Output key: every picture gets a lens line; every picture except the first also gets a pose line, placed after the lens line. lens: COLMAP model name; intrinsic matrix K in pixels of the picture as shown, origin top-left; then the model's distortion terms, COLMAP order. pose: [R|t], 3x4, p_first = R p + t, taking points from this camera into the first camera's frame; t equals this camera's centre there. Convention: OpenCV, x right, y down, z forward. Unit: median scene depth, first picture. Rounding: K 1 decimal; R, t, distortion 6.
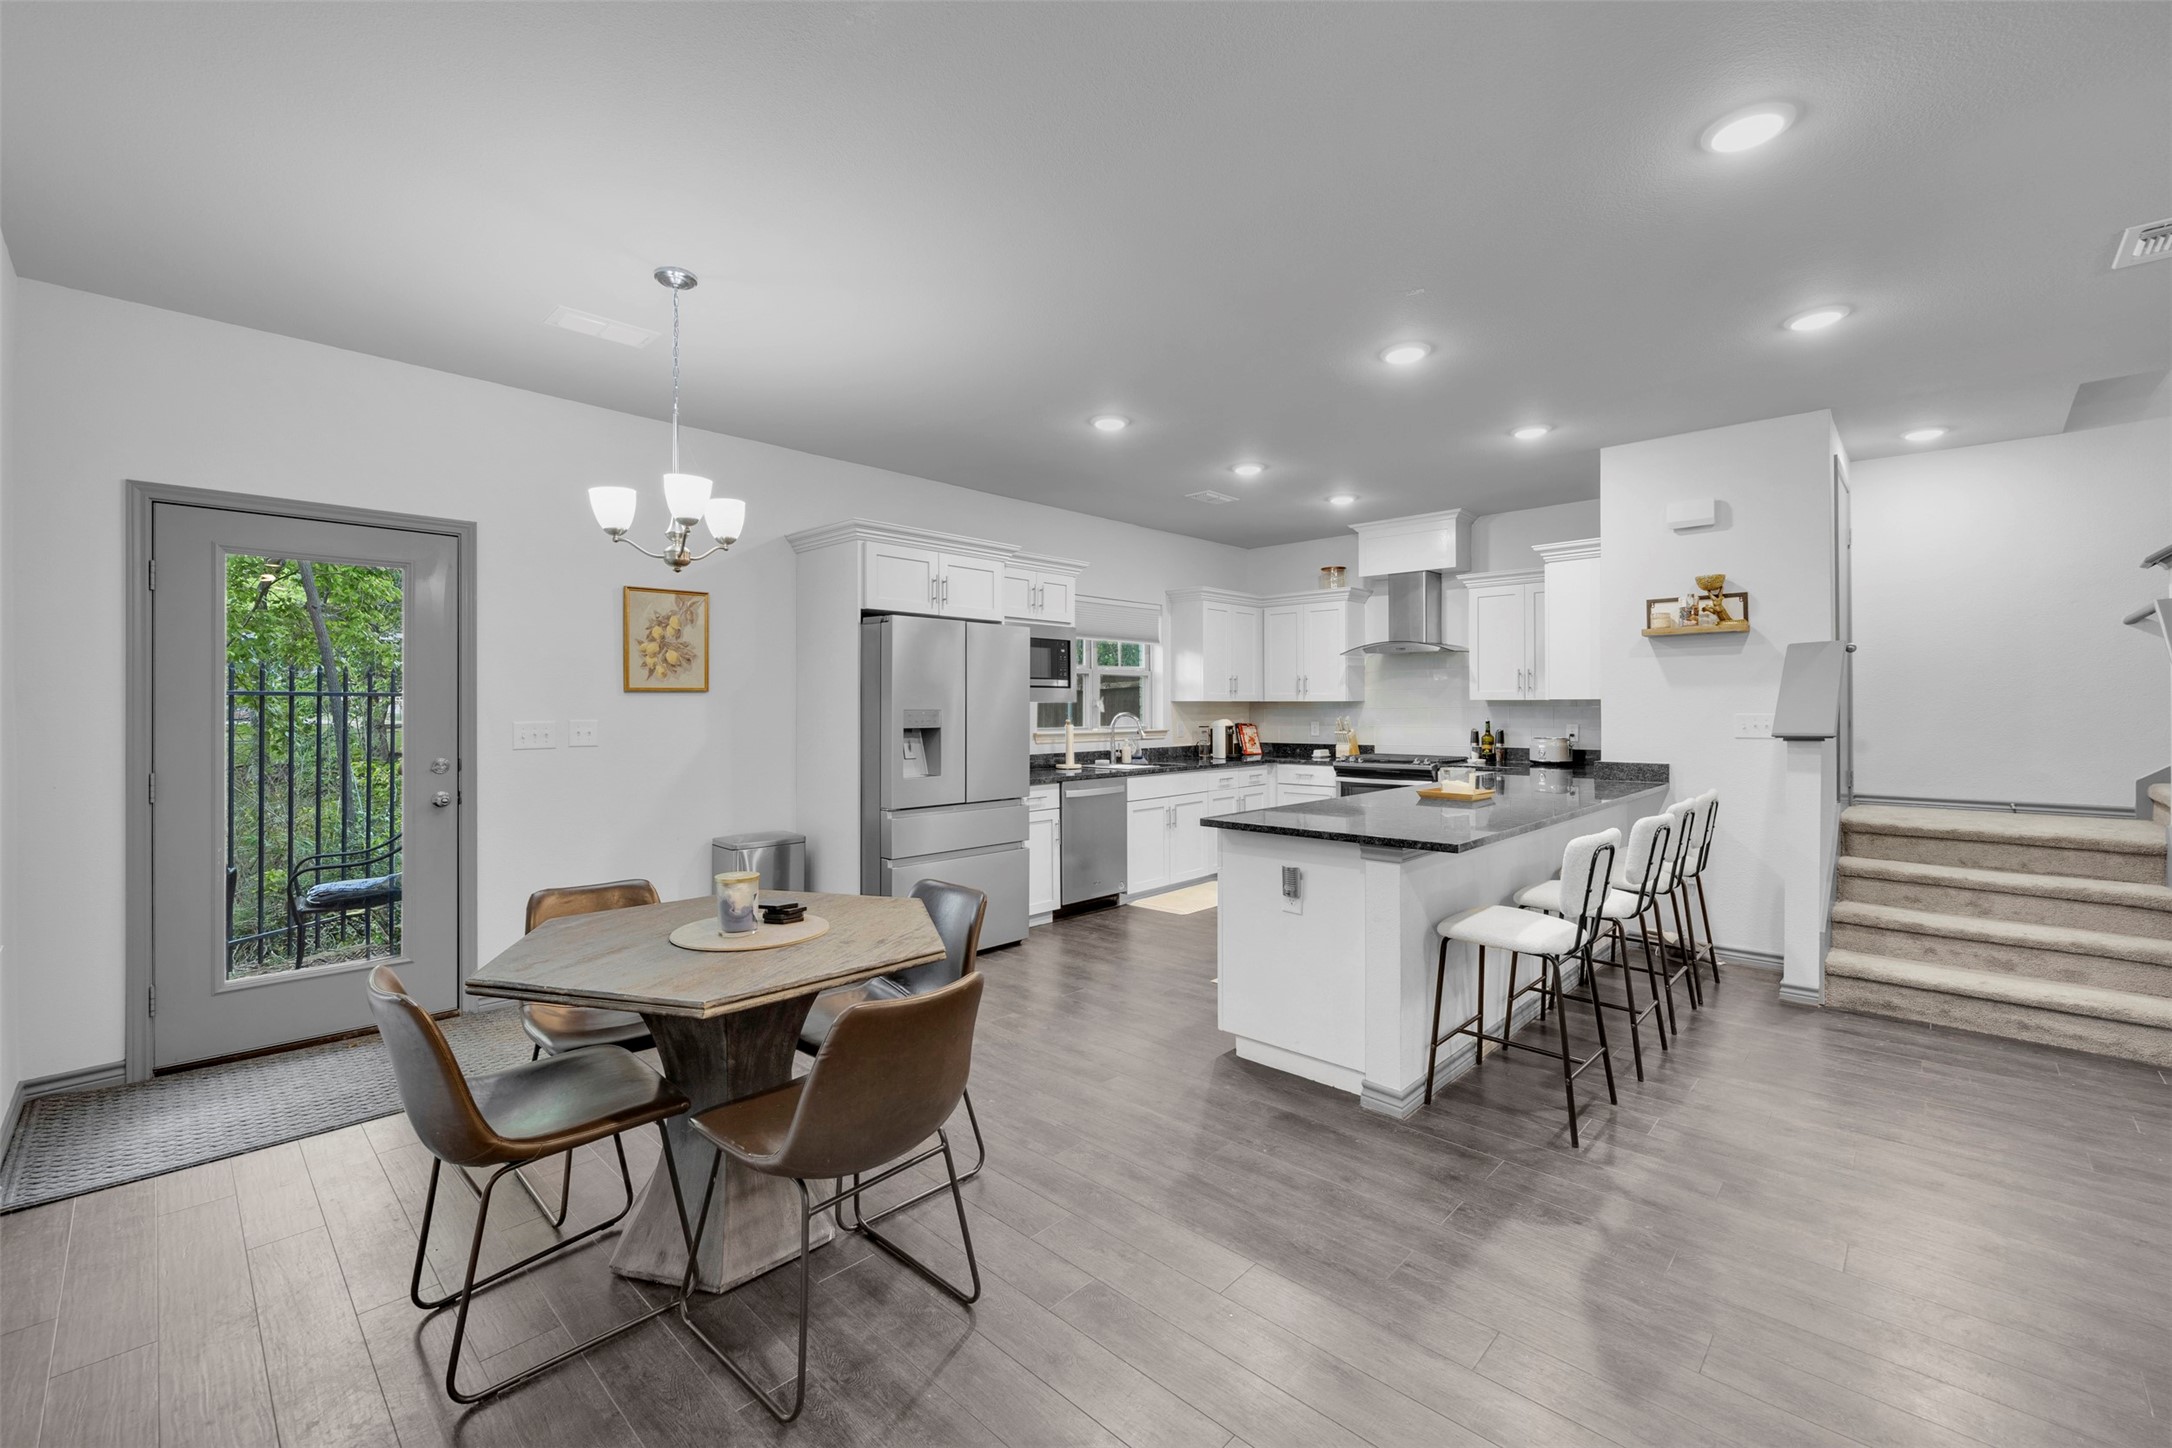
lens RADIAL K [[919.5, 0, 1088.7], [0, 919.5, 707.7], [0, 0, 1]] dist [0.012020, -0.000385]
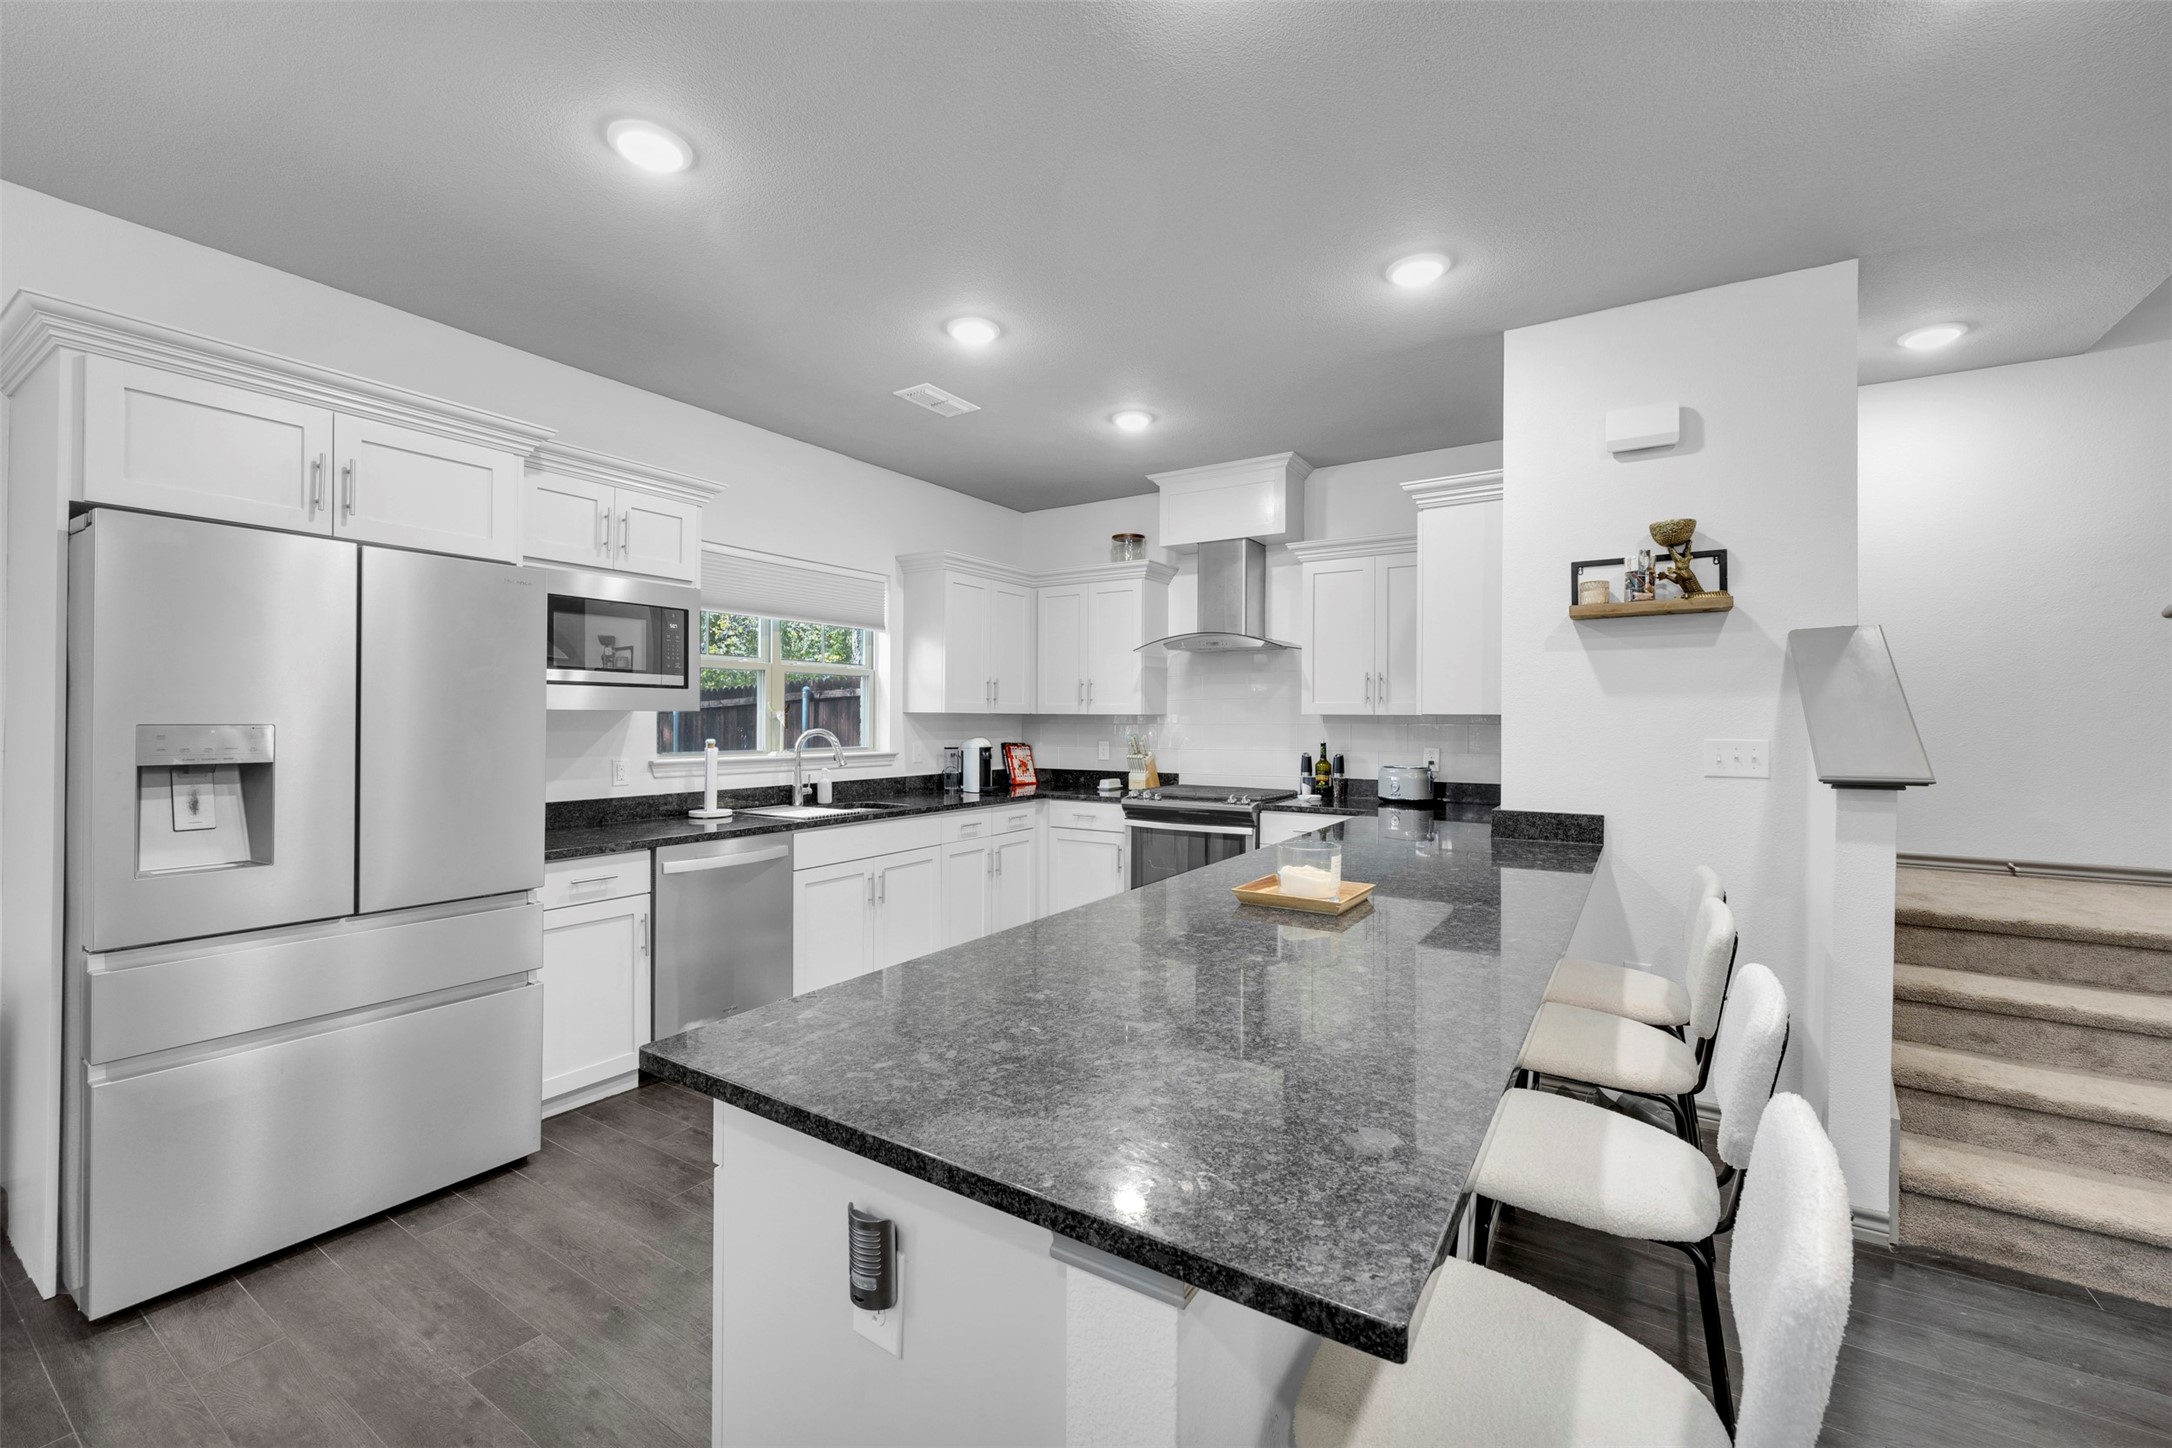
lens RADIAL K [[887.9, 0, 1092.7], [0, 887.9, 721.6], [0, 0, 1]] dist [0.001240, -0.000208]
pose [[0.982116, 0.007410, 0.188132, 0.157971], [-0.007806, 0.999969, 0.001368, -0.002912], [-0.188116, -0.002812, 0.982143, 0.453439]]
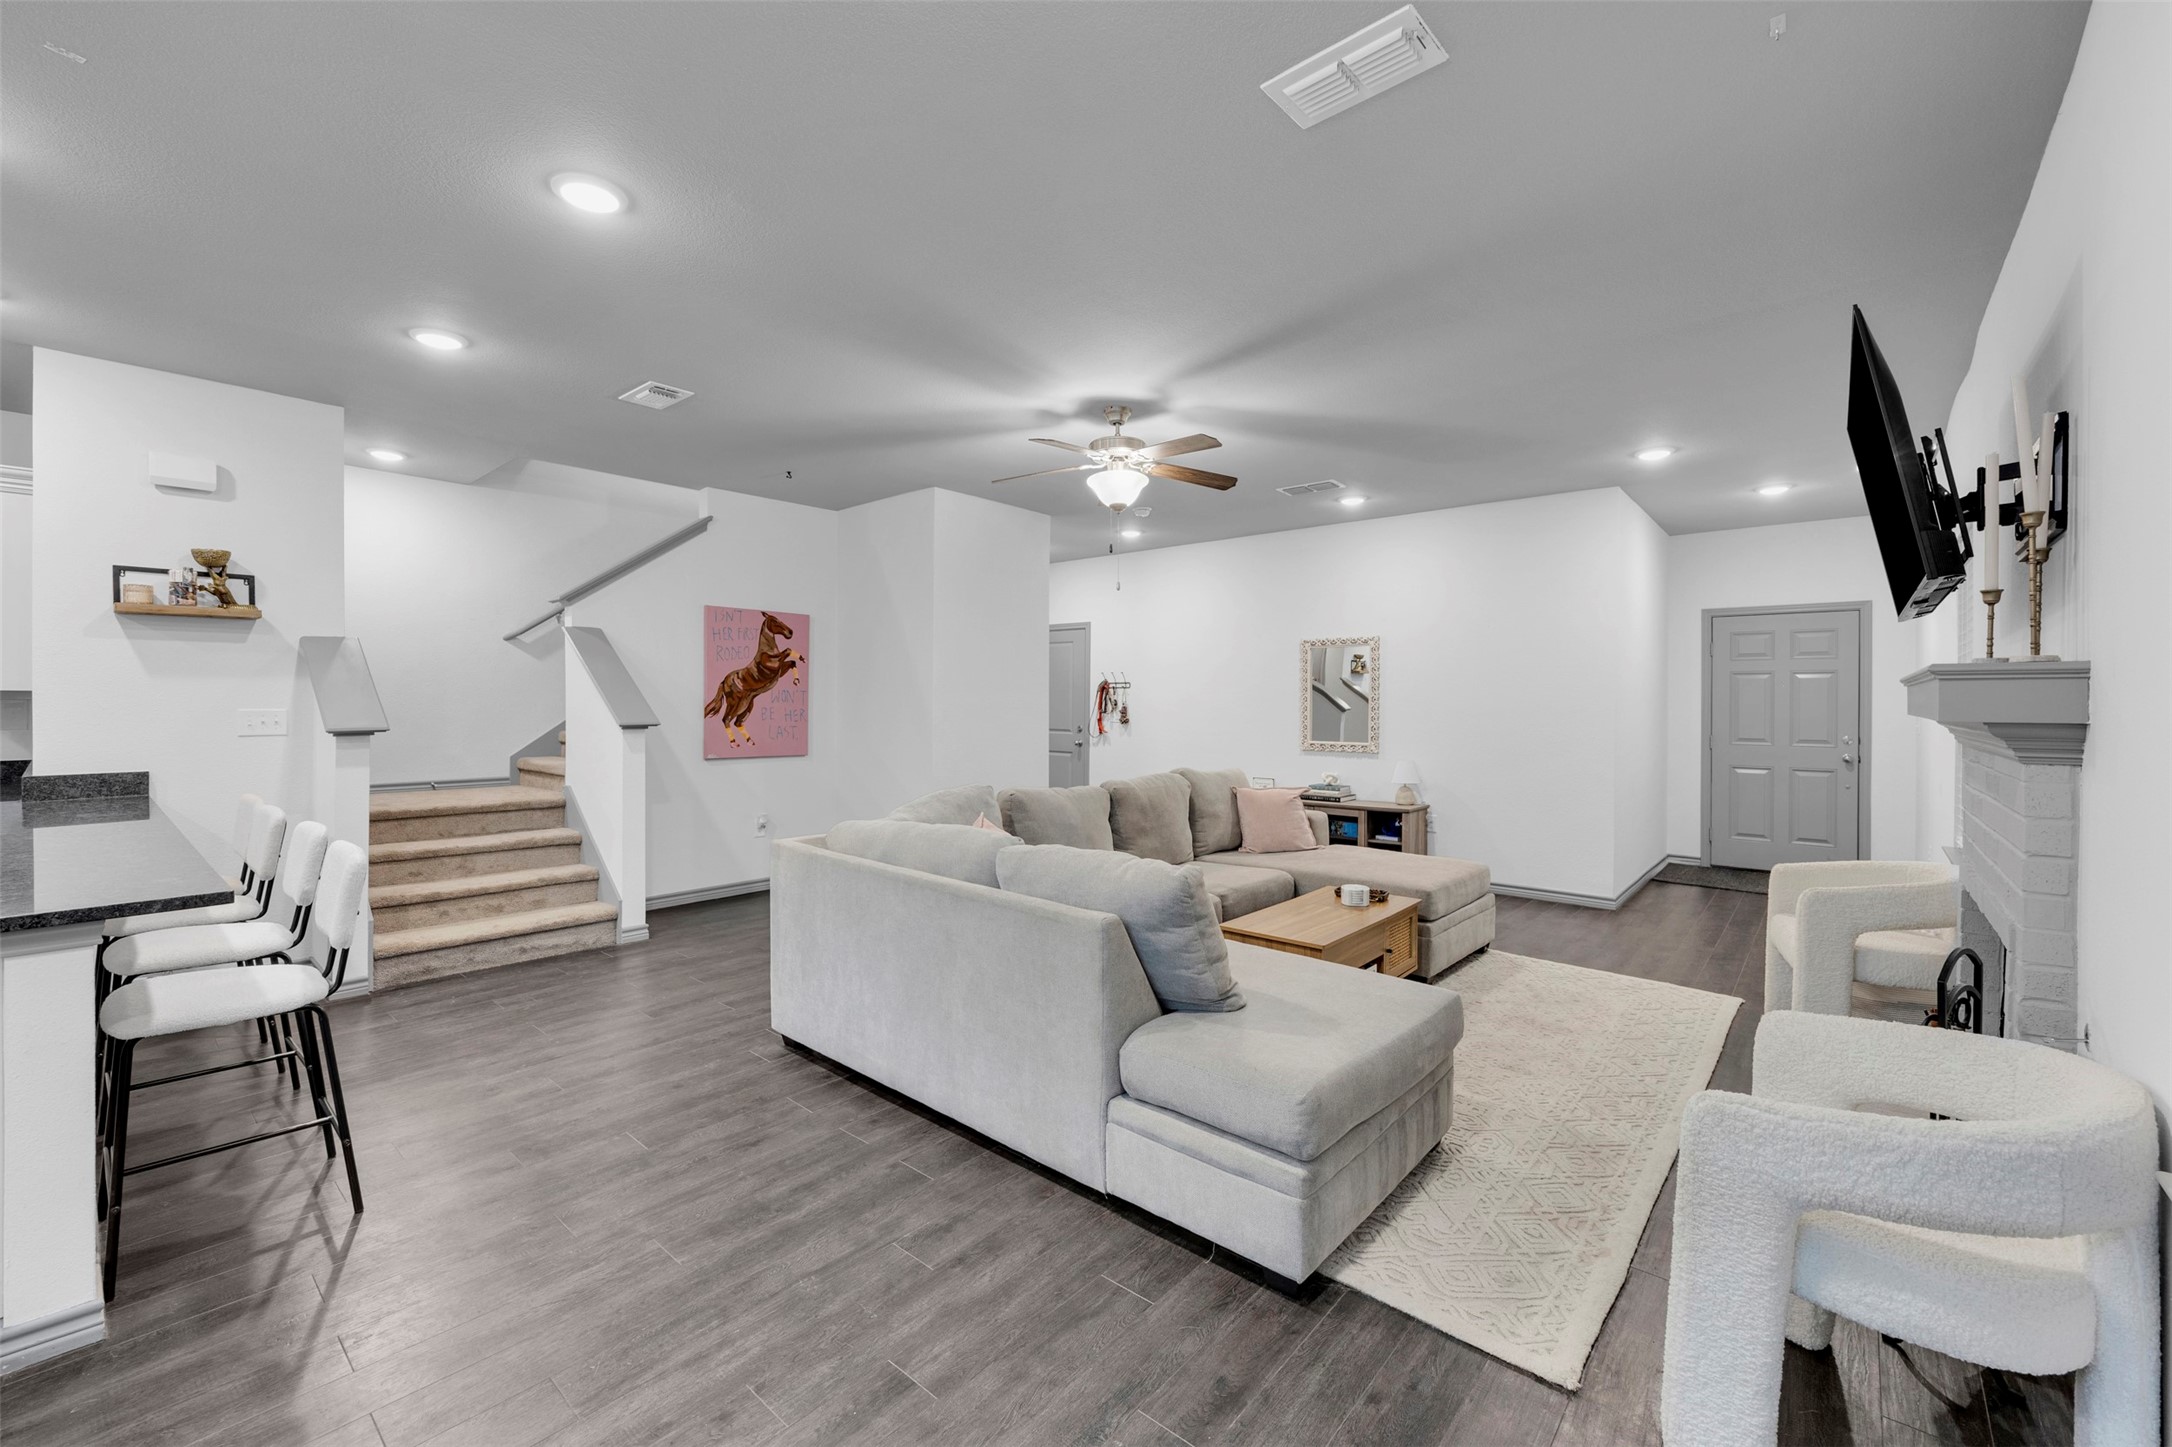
lens RADIAL K [[887.9, 0, 1082.7], [0, 887.9, 705.5], [0, 0, 1]] dist [0.001240, -0.000208]
pose [[-0.036662, -0.002198, 0.999325, -0.184582], [-0.001646, 0.999996, 0.002139, -0.000220], [-0.999326, -0.001567, -0.036666, 0.203757]]
